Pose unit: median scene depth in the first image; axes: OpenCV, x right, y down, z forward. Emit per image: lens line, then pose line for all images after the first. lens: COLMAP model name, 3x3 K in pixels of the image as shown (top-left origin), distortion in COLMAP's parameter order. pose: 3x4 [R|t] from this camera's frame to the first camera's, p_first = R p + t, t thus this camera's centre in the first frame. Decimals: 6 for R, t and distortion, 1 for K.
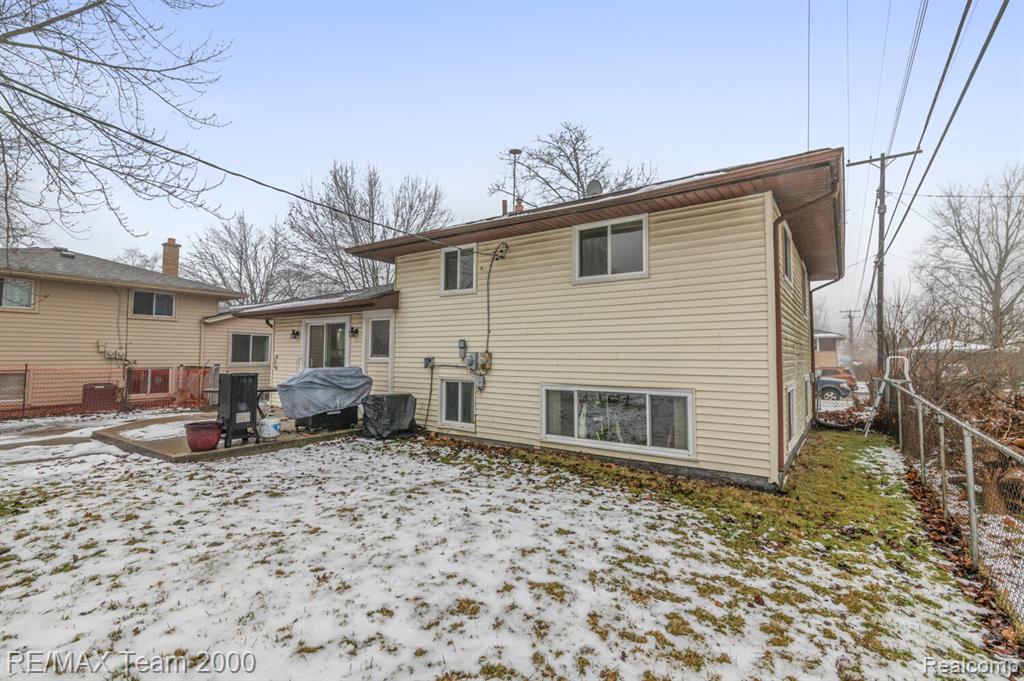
lens RADIAL K [[472.4, 0, 512.0], [0, 472.4, 340.5], [0, 0, 1]] dist [0.000431, -0.000135]
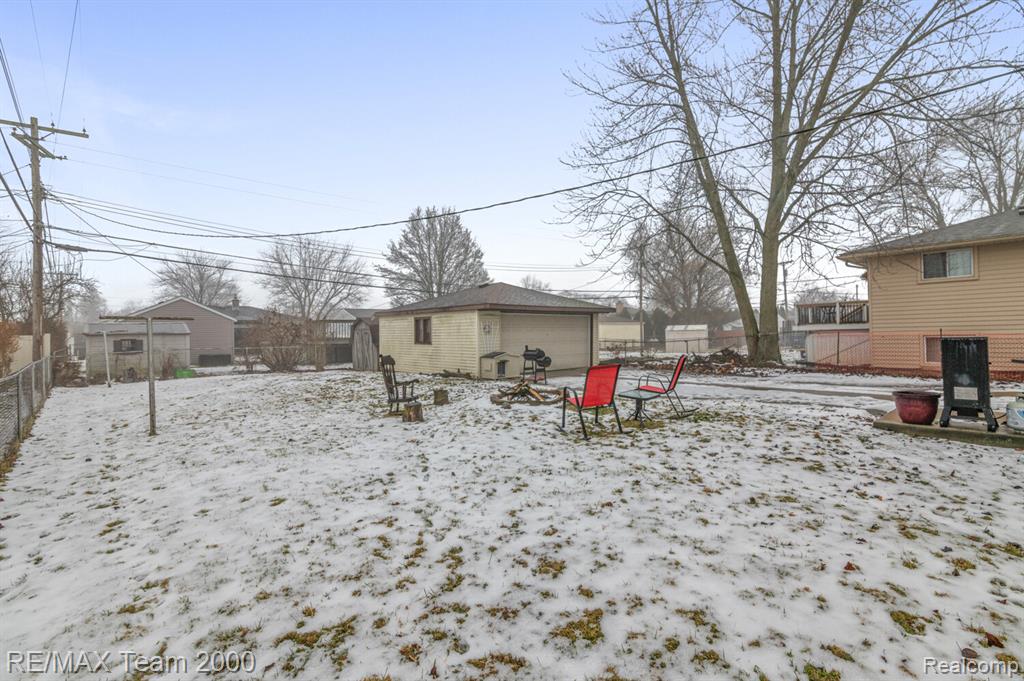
lens RADIAL K [[467.6, 0, 533.8], [0, 467.6, 328.3], [0, 0, 1]] dist [0.001747, 0.000104]
pose [[-0.201437, -0.010437, -0.979446, 0.687029], [0.053852, 0.998313, -0.021713, 0.067622], [0.978020, -0.057119, -0.200535, 0.936946]]
